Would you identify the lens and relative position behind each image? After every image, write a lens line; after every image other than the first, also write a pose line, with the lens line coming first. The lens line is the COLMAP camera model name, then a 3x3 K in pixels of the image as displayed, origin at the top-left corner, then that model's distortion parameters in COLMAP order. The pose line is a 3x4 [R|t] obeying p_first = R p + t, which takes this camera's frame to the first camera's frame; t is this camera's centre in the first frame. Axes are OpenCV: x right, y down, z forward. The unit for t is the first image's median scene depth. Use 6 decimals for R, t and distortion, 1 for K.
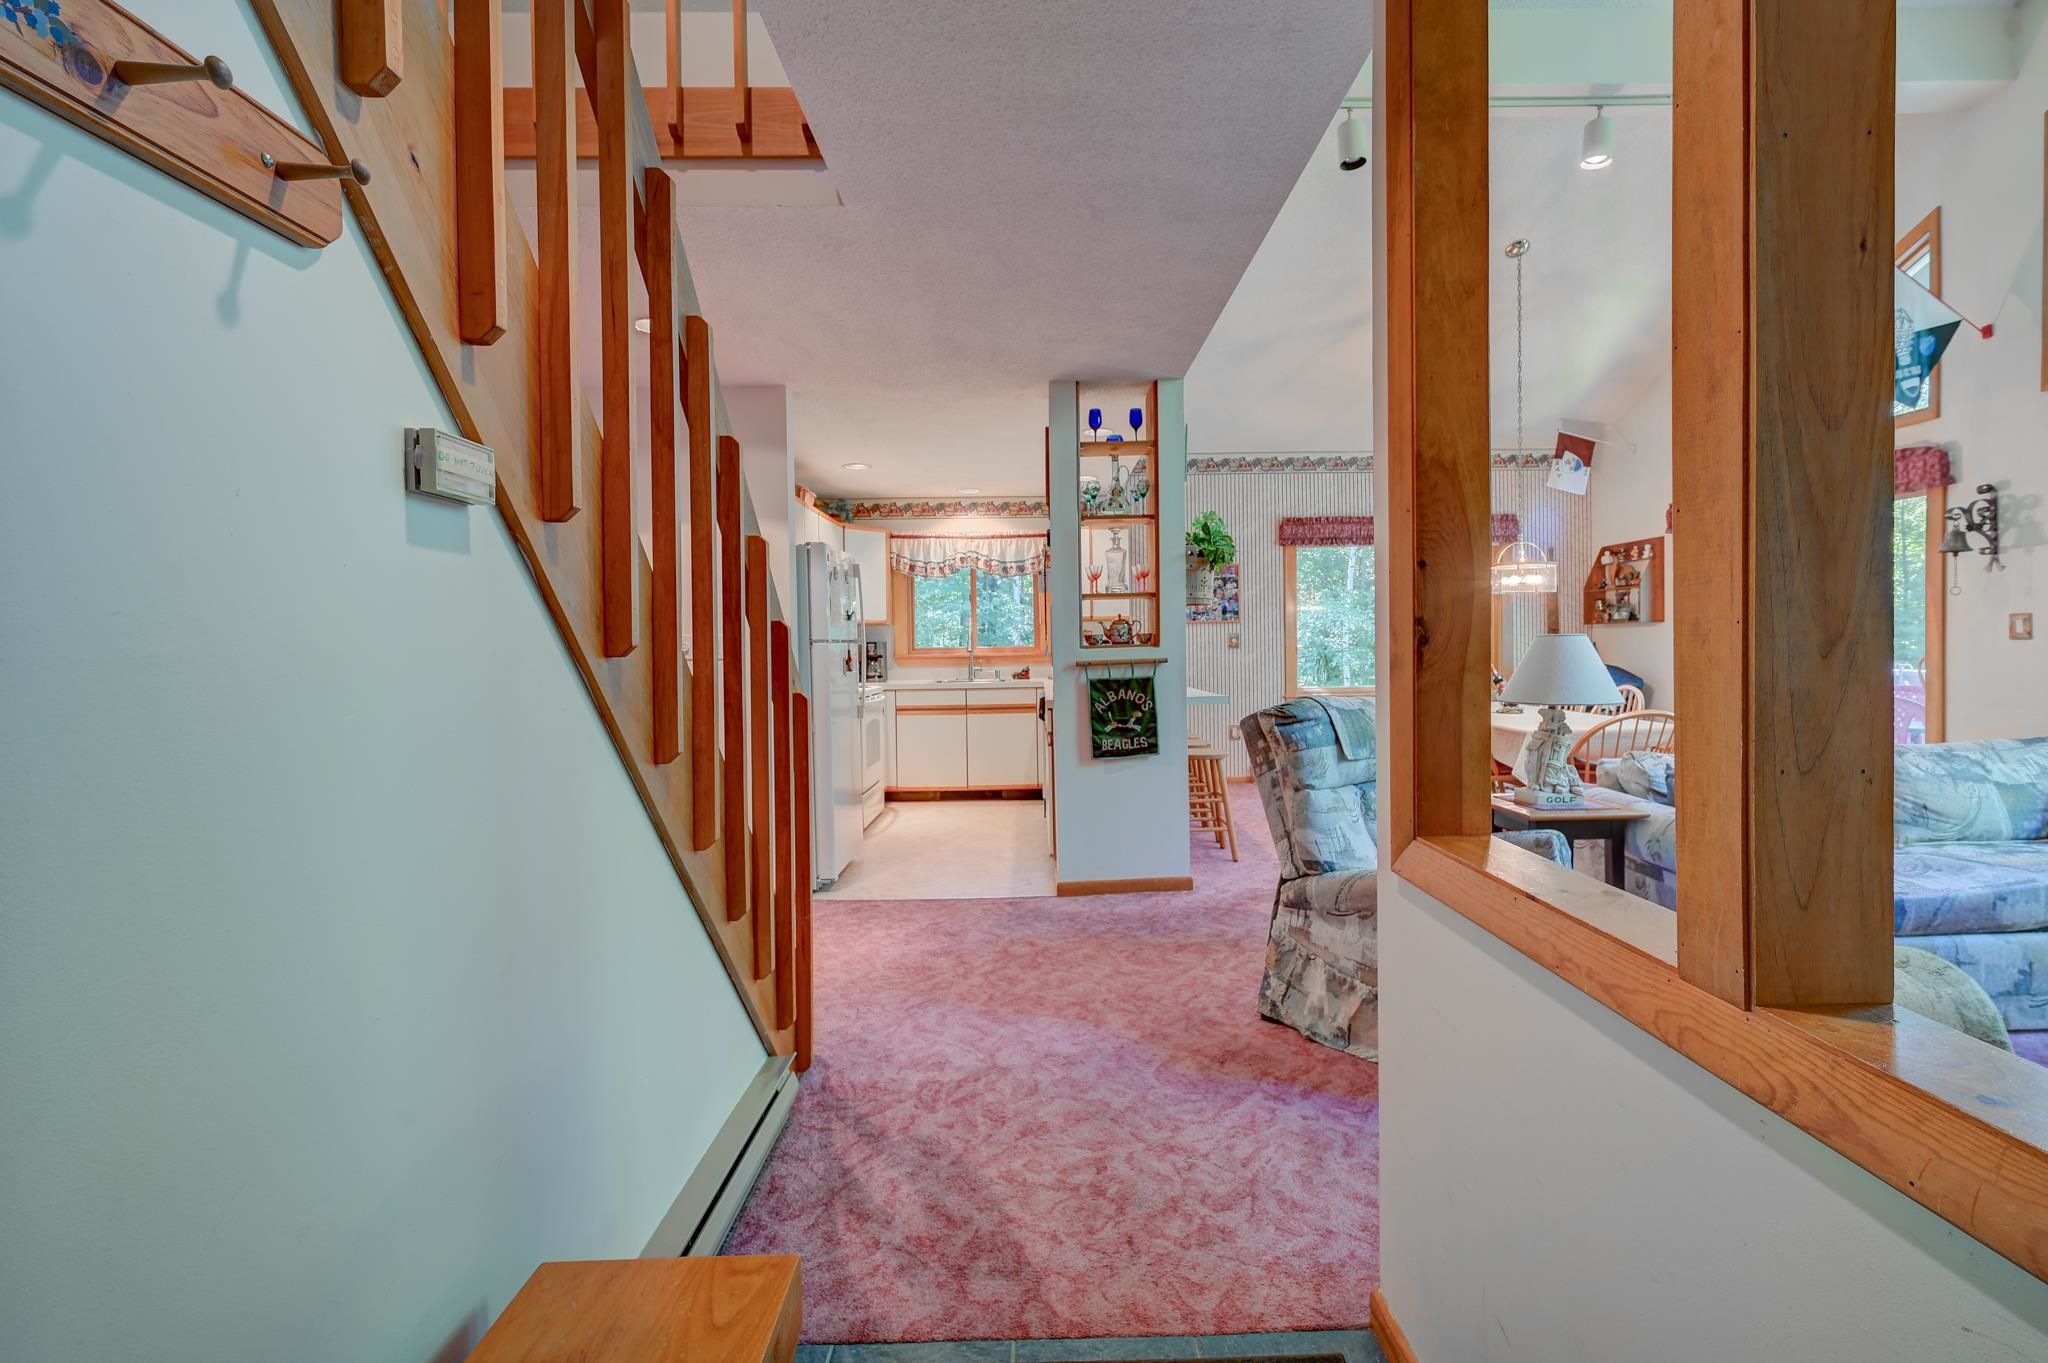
lens RADIAL K [[943.2, 0, 1032.2], [0, 943.2, 665.2], [0, 0, 1]] dist [0.000562, 0.000399]
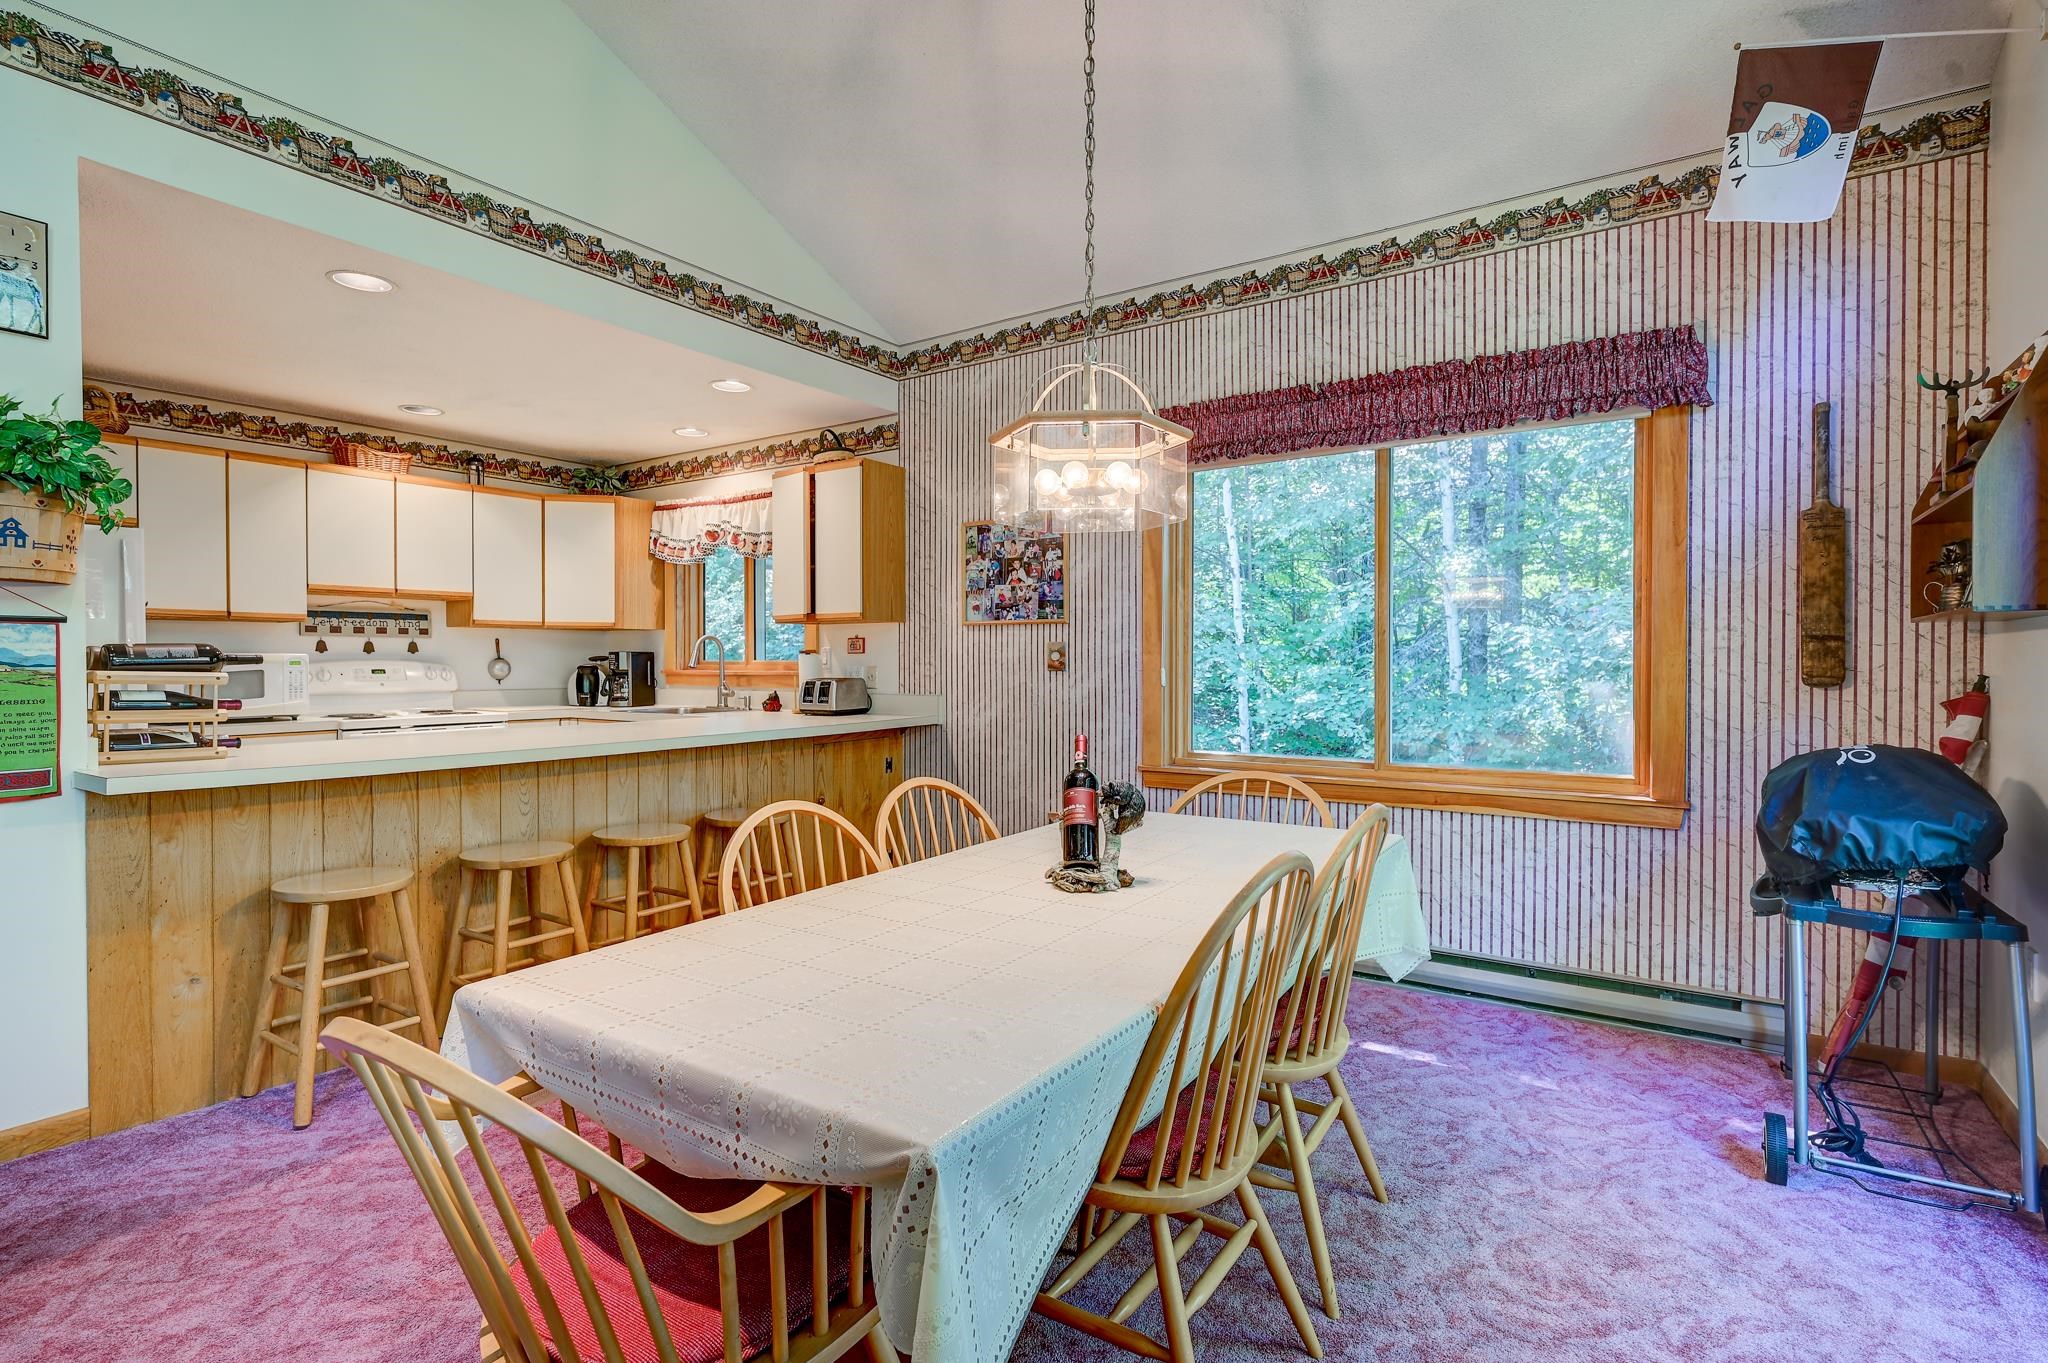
lens RADIAL K [[984.3, 0, 1029.5], [0, 984.3, 671.7], [0, 0, 1]] dist [0.001563, 0.000580]
pose [[0.818727, 0.021554, -0.573778, 0.876882], [-0.023628, 0.999713, 0.003839, -0.032176], [0.573696, 0.010415, 0.819002, 0.891813]]
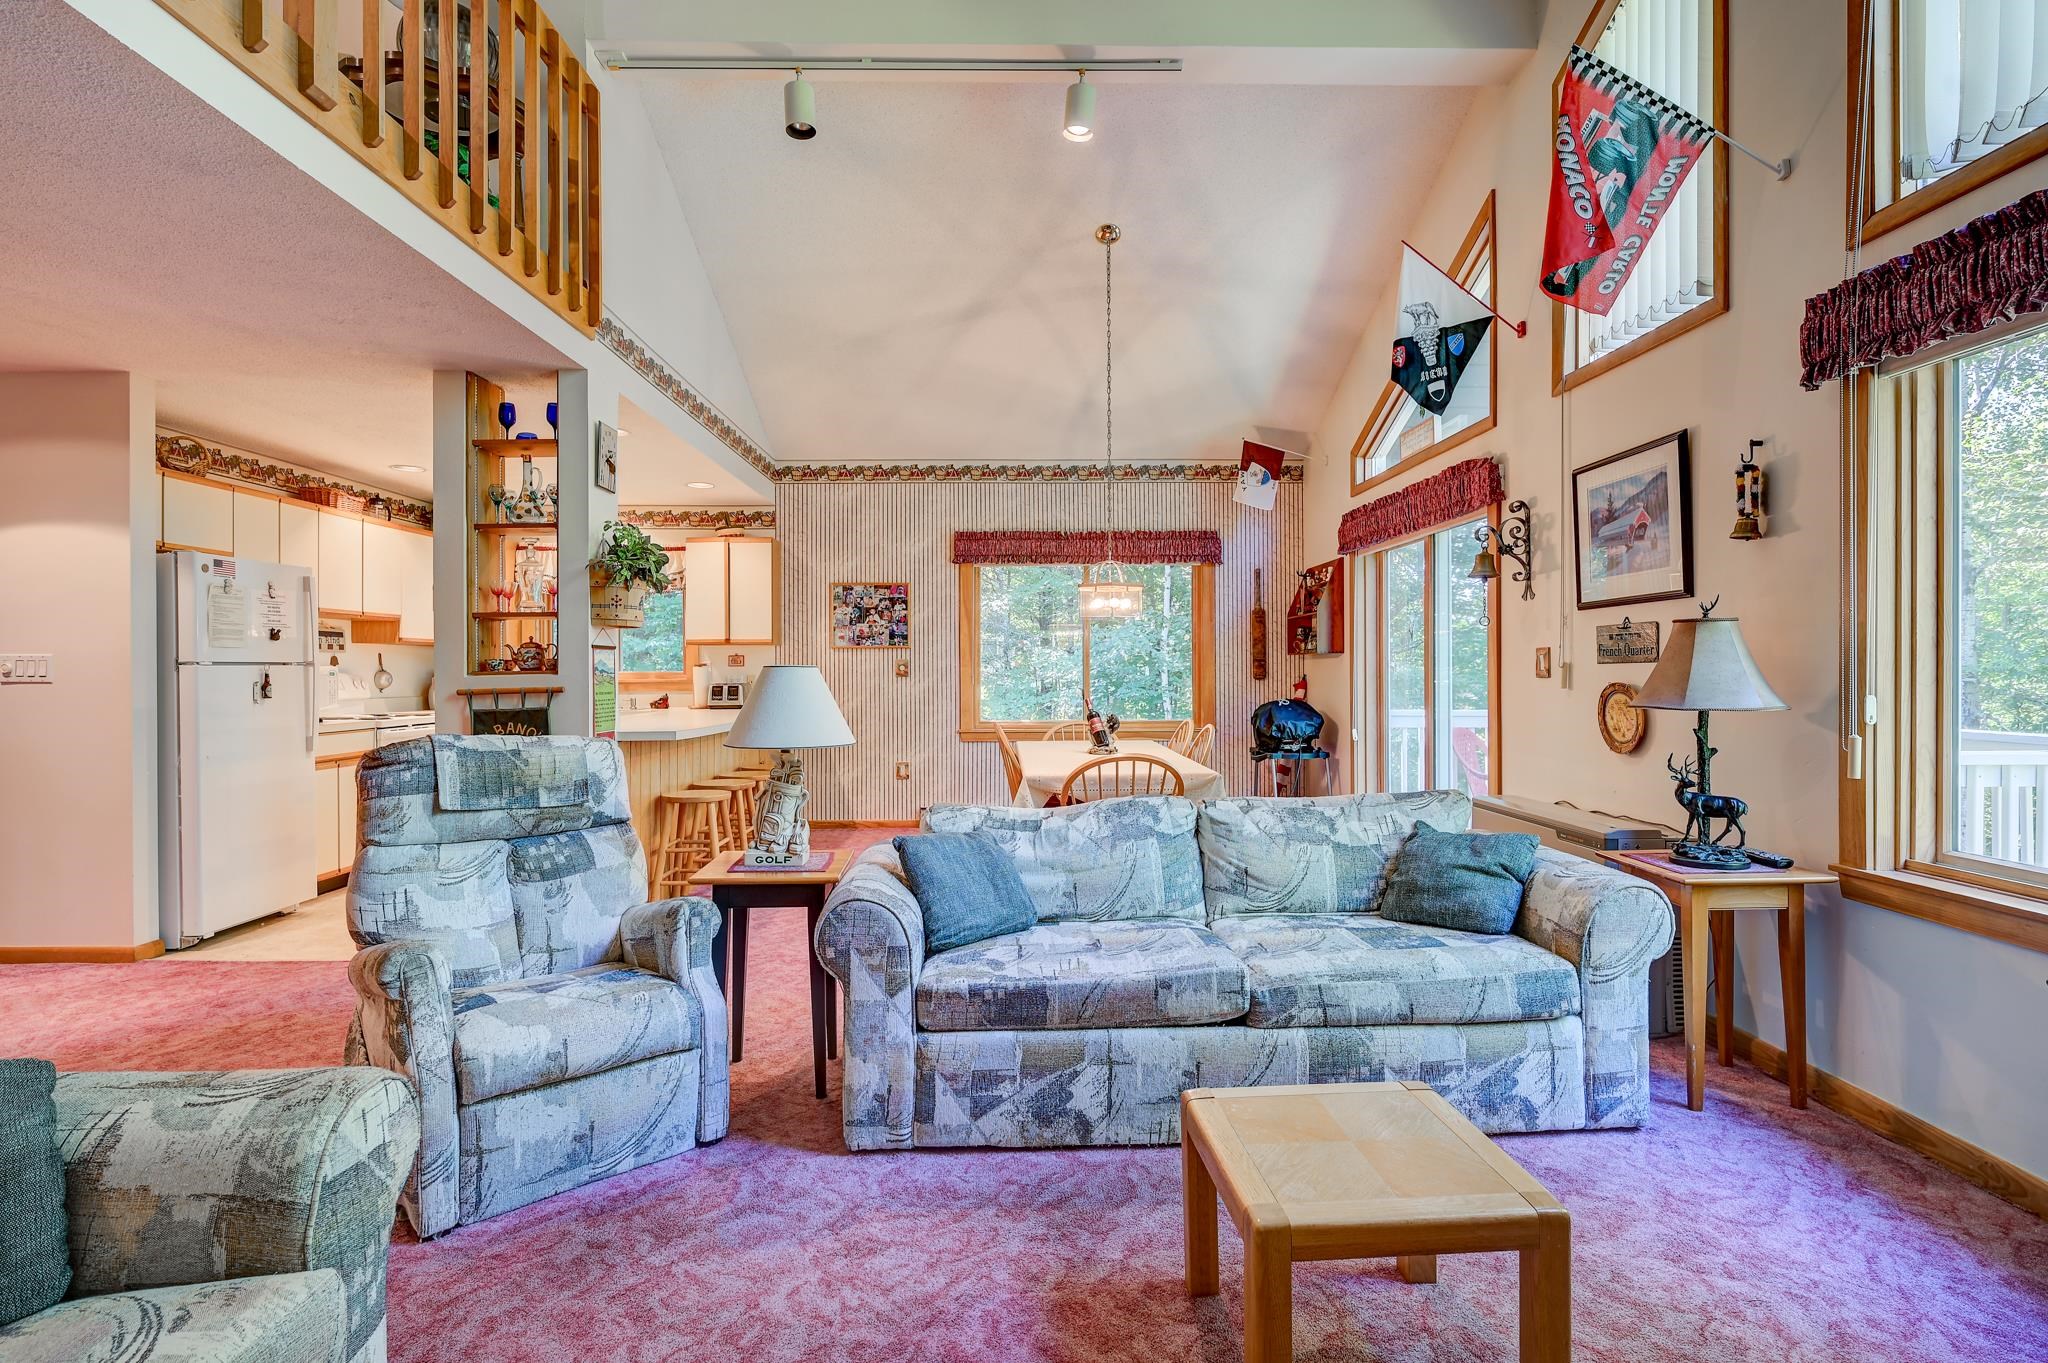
lens RADIAL K [[1017.6, 0, 1025.7], [0, 1017.6, 672.8], [0, 0, 1]] dist [-0.003022, 0.000410]
pose [[0.999926, 0.011670, 0.003309, 0.549469], [-0.011606, 0.999754, -0.018882, -0.007999], [-0.003528, 0.018843, 0.999816, 0.054538]]
